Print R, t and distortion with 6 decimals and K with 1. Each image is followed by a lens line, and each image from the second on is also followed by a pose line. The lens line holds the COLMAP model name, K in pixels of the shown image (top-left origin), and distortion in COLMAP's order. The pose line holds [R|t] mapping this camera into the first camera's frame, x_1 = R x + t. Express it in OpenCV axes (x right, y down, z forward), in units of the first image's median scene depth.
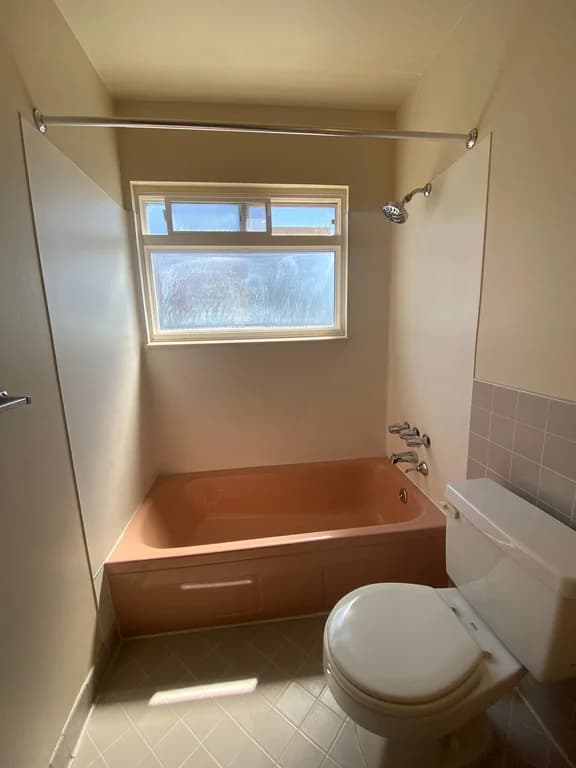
lens RADIAL K [[307.6, 0, 292.5], [0, 307.6, 379.2], [0, 0, 1]] dist [-0.000463, -0.000237]
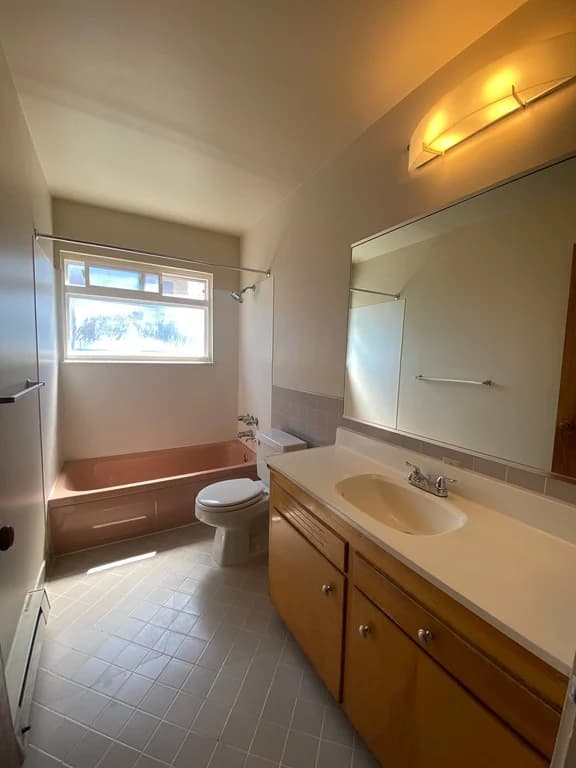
lens RADIAL K [[307.6, 0, 292.5], [0, 307.6, 379.2], [0, 0, 1]] dist [-0.000463, -0.000237]
pose [[0.917492, 0.017968, 0.397348, -0.077681], [0.019886, 0.995658, -0.090940, 0.112253], [-0.397257, 0.091338, 0.913151, -0.659700]]
